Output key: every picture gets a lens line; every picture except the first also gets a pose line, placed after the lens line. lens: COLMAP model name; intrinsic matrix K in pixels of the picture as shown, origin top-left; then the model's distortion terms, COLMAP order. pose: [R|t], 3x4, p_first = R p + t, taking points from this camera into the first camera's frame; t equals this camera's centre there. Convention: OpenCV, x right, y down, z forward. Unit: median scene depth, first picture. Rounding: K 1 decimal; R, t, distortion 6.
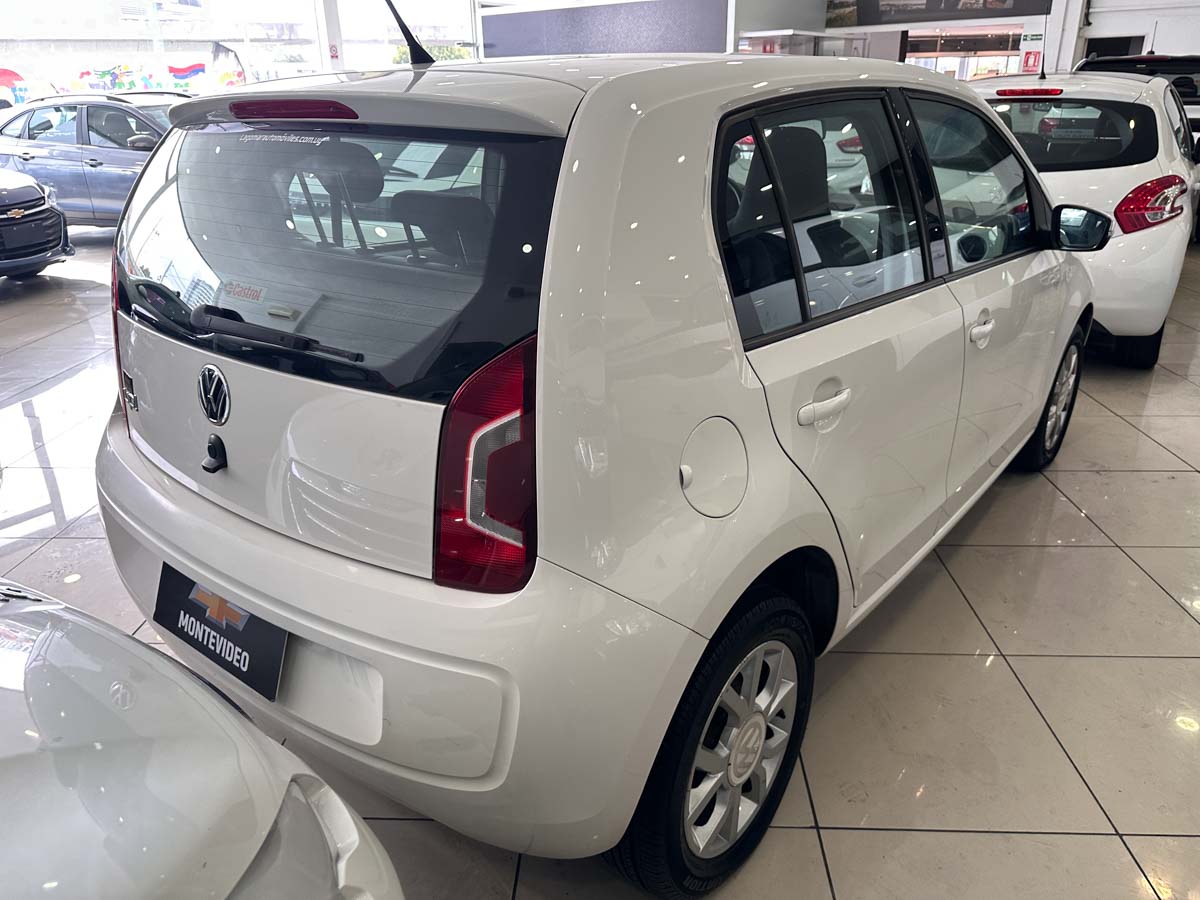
lens RADIAL K [[852.8, 0, 599.9], [0, 852.8, 444.3], [0, 0, 1]] dist [0.061728, -0.087592]
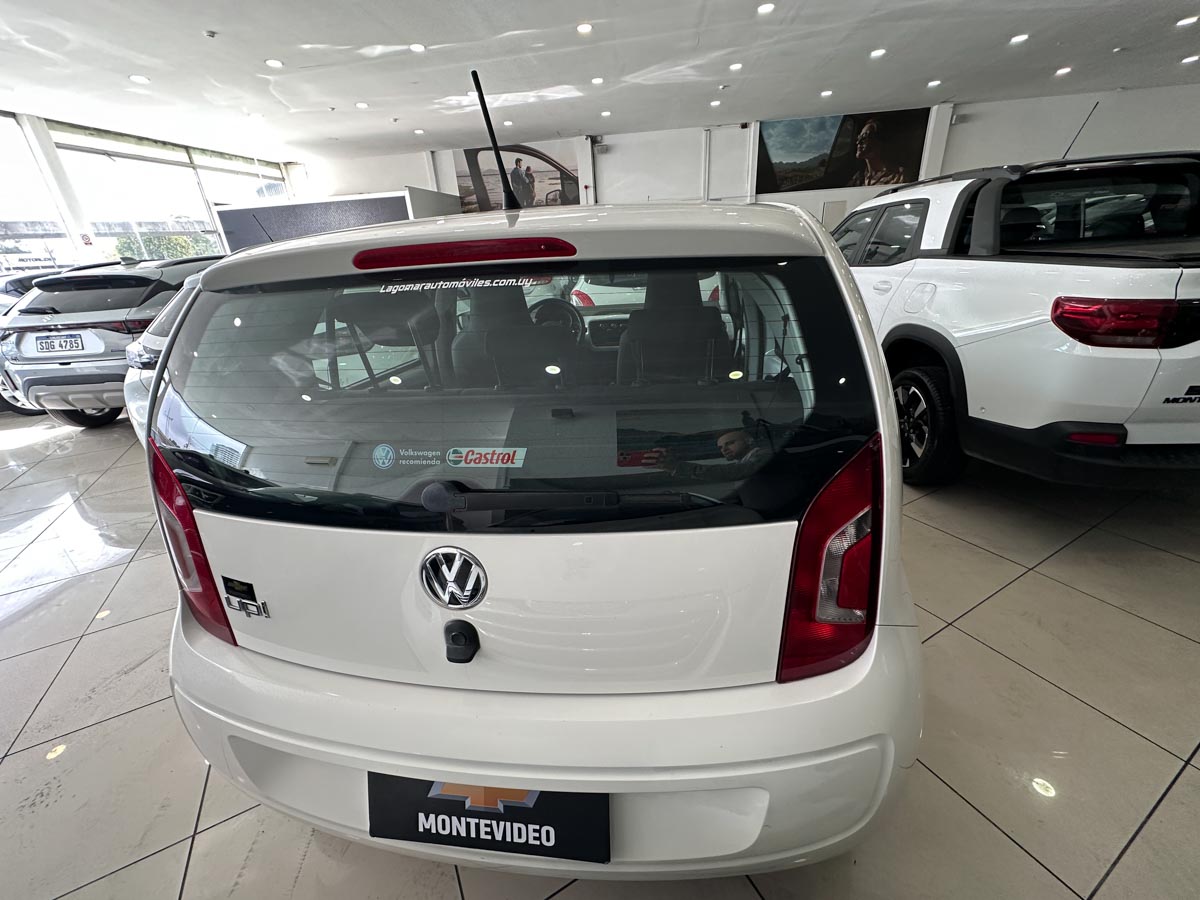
lens RADIAL K [[479.6, 0, 593.9], [0, 479.6, 453.2], [0, 0, 1]] dist [-0.000319, 0.000278]
pose [[0.857149, -0.237353, 0.457119, -0.506435], [0.236941, 0.969717, 0.059223, -0.172155], [-0.457333, 0.057547, 0.887431, 0.483560]]
